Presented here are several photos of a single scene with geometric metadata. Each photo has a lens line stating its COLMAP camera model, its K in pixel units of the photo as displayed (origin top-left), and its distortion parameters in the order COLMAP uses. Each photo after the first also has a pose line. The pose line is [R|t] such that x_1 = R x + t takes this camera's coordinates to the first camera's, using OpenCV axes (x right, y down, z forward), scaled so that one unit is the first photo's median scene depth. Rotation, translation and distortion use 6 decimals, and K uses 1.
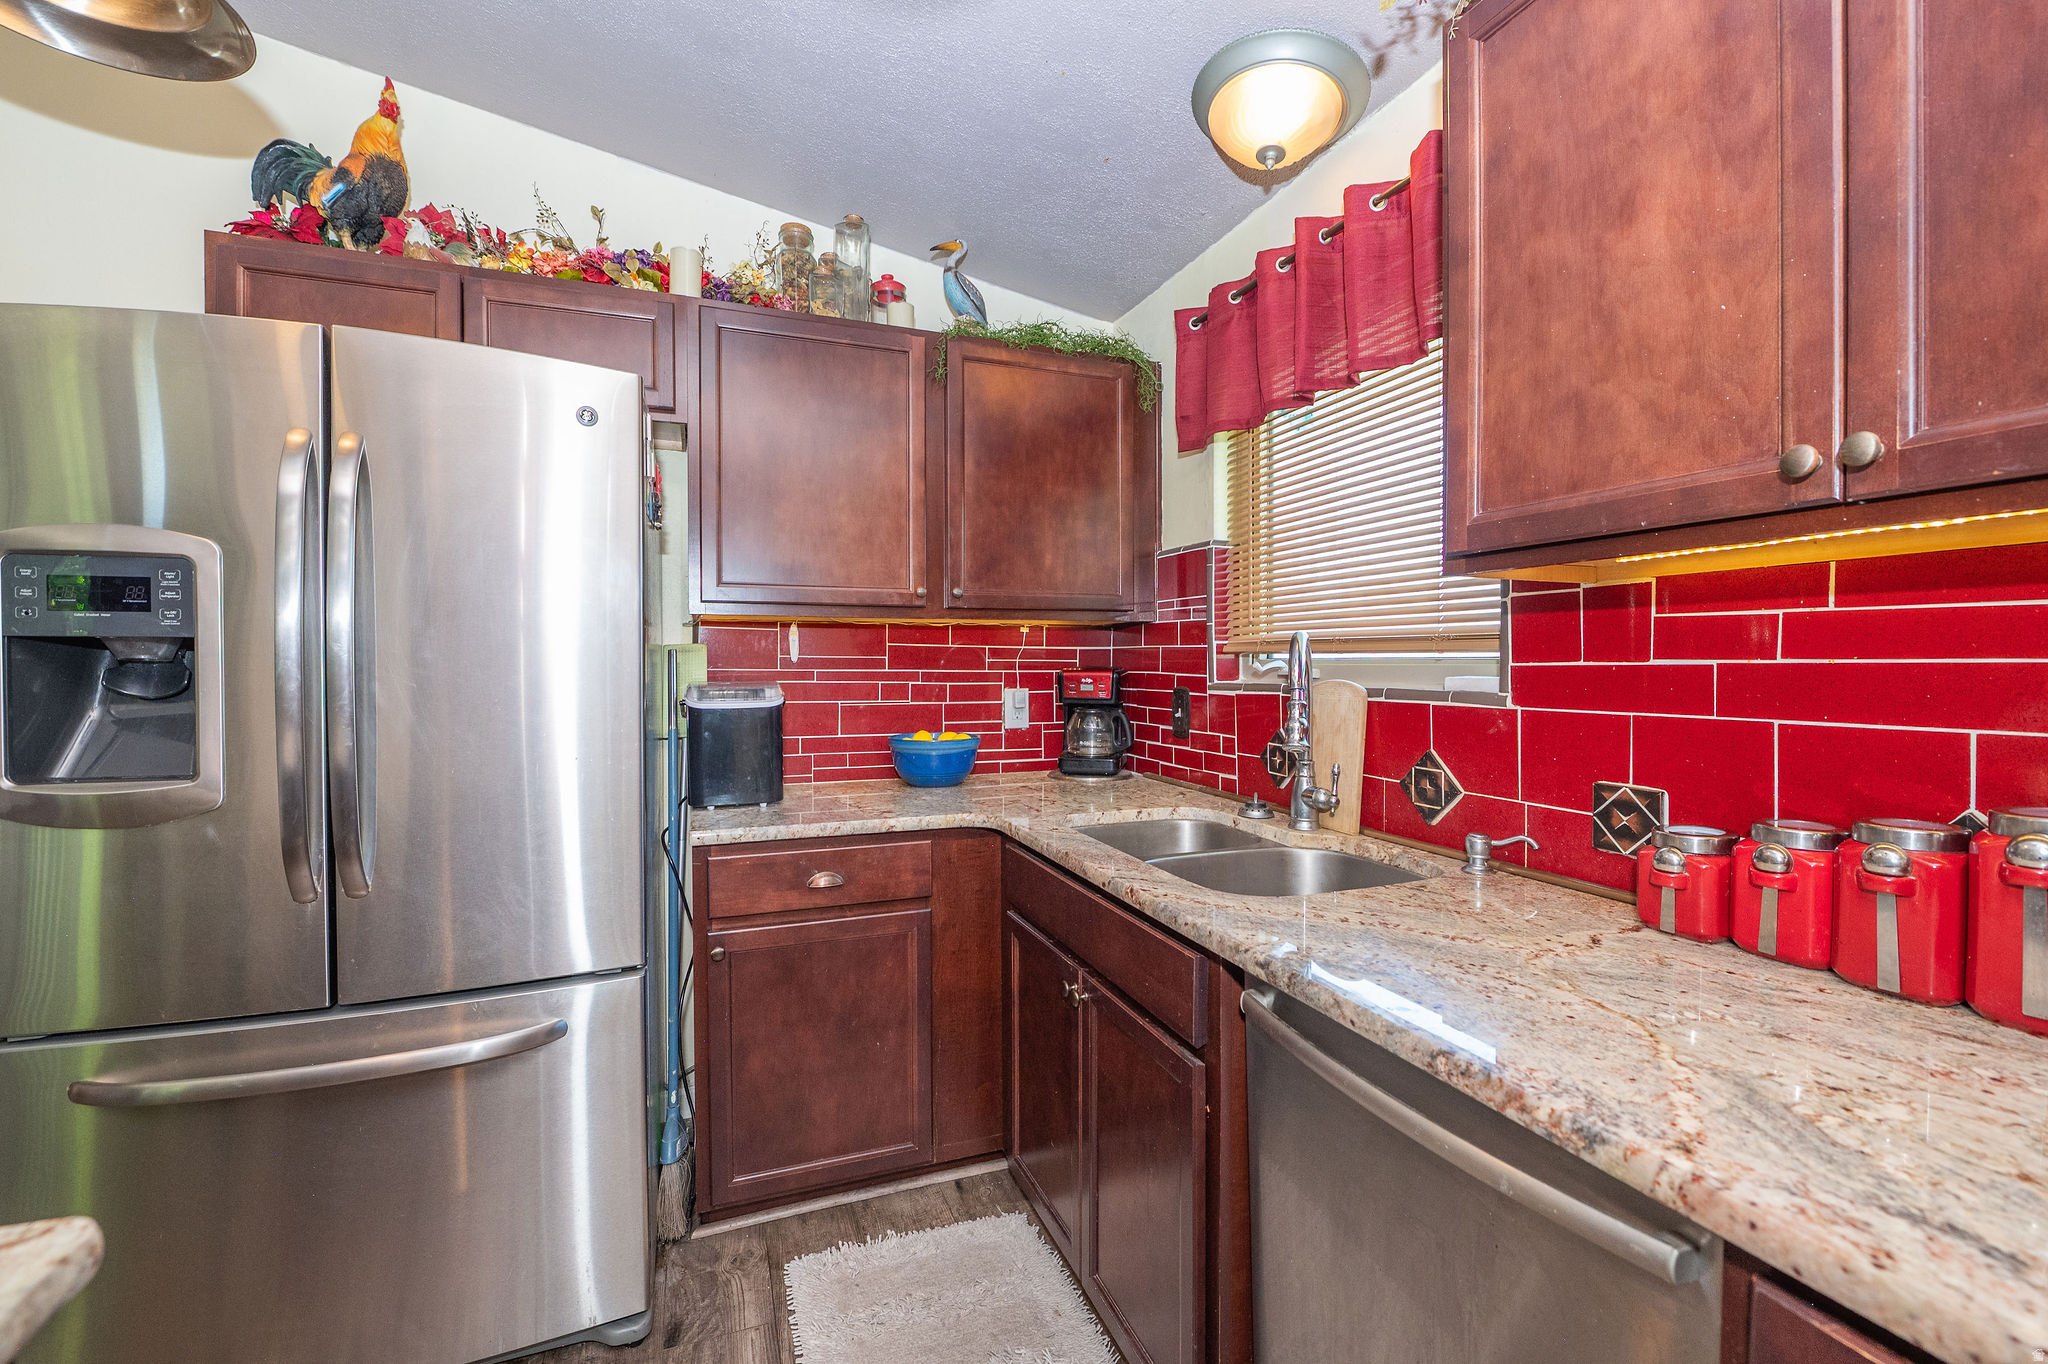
lens RADIAL K [[825.9, 0, 1021.6], [0, 825.9, 672.8], [0, 0, 1]] dist [-0.004862, -0.001176]
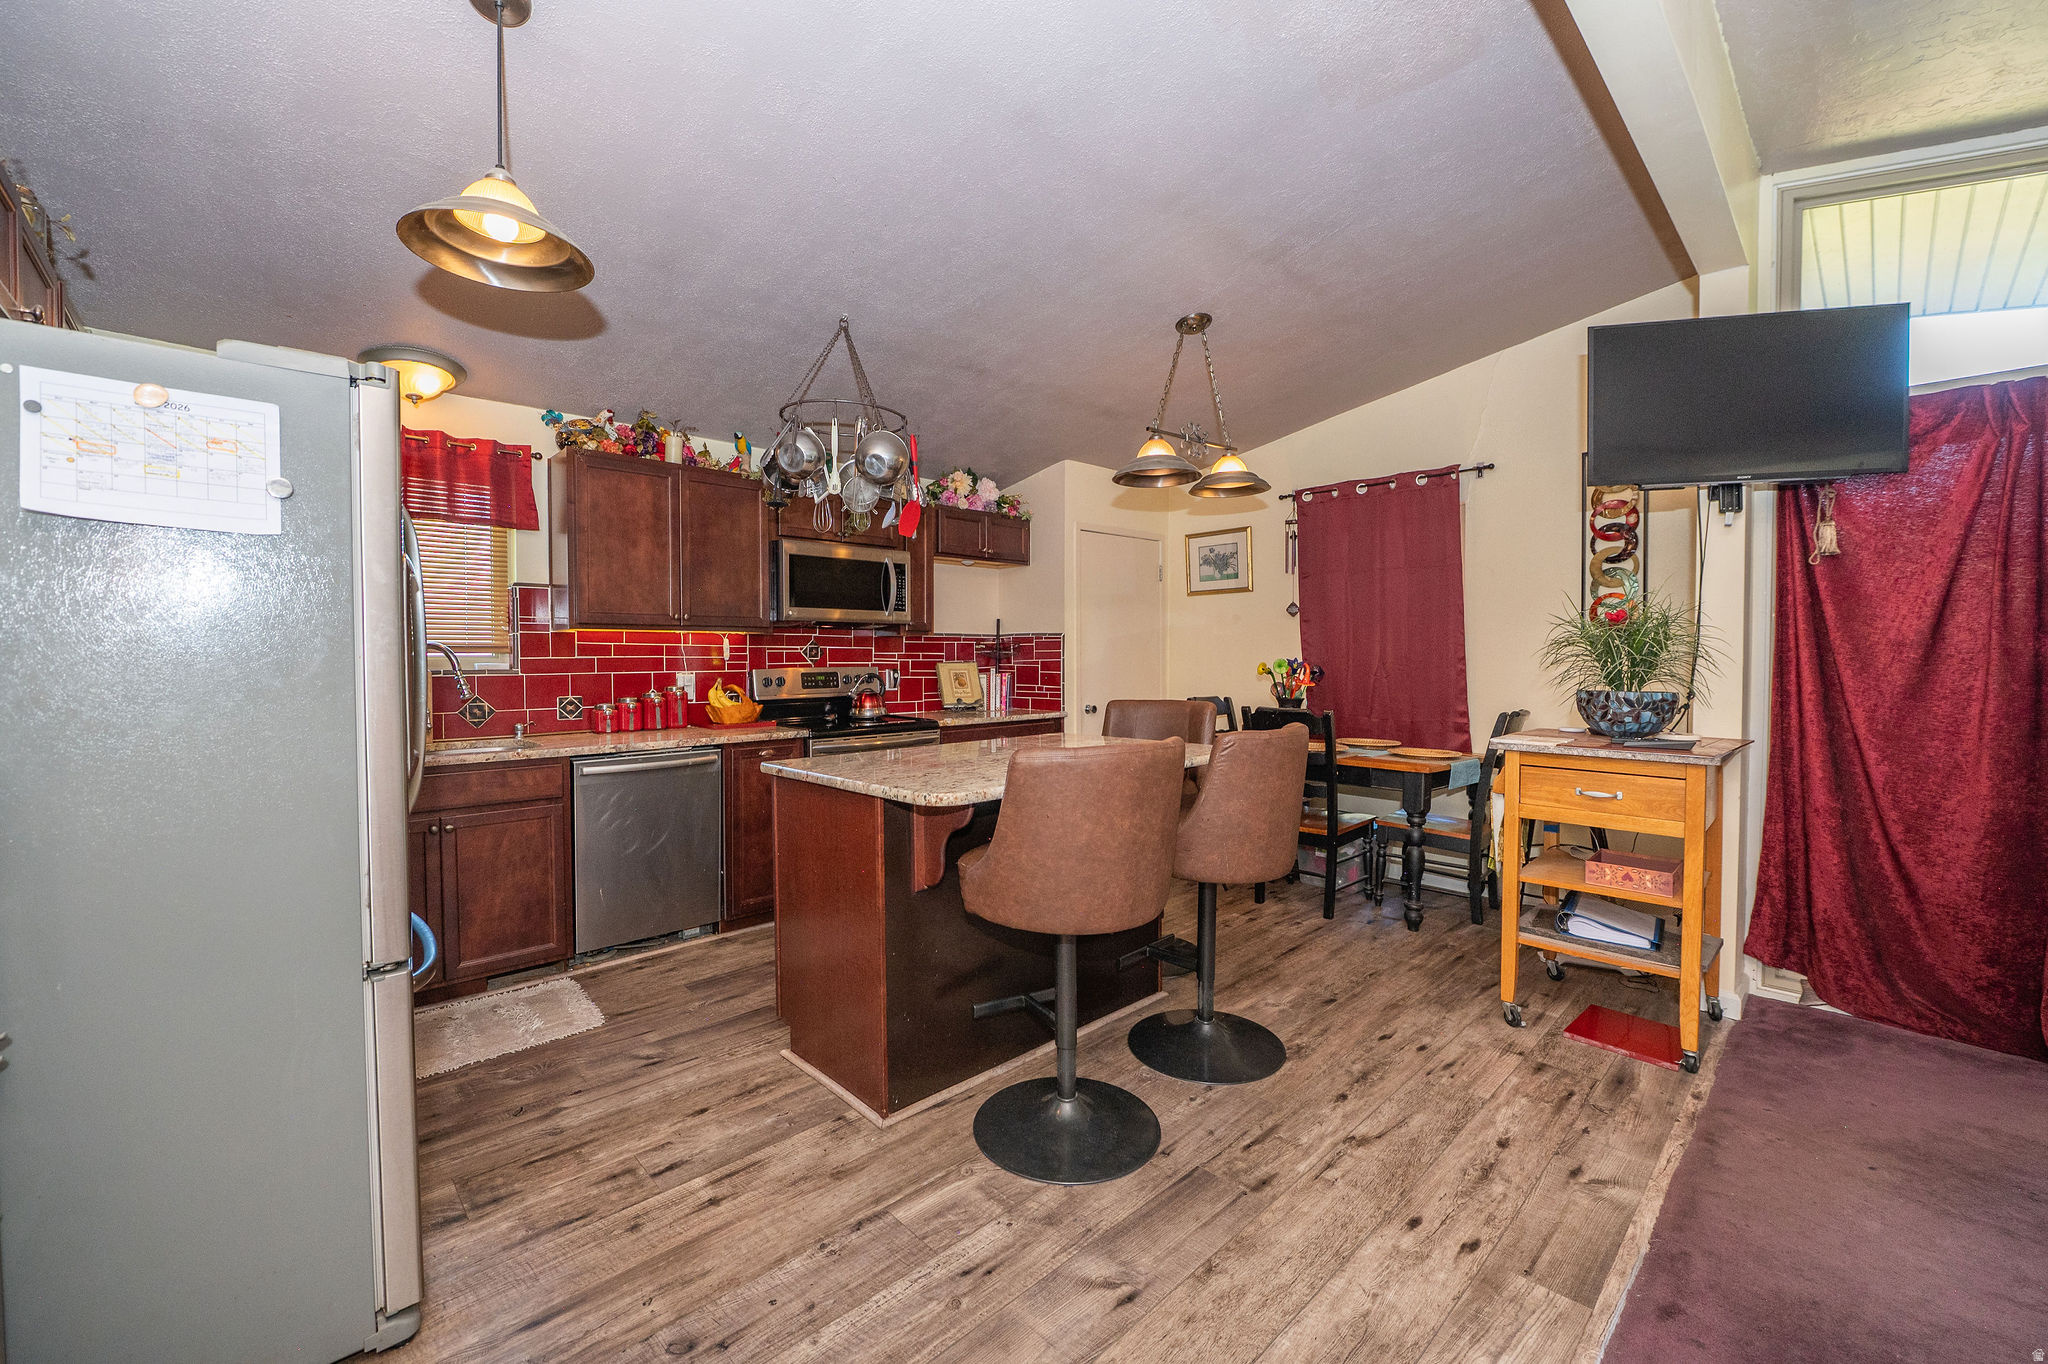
lens RADIAL K [[825.9, 0, 1033.2], [0, 825.9, 681.4], [0, 0, 1]] dist [-0.004862, -0.001176]
pose [[-0.382797, -0.027761, 0.923415, -2.812194], [0.010535, 0.999352, 0.034411, -0.010057], [-0.923772, 0.022901, -0.382257, 0.572649]]
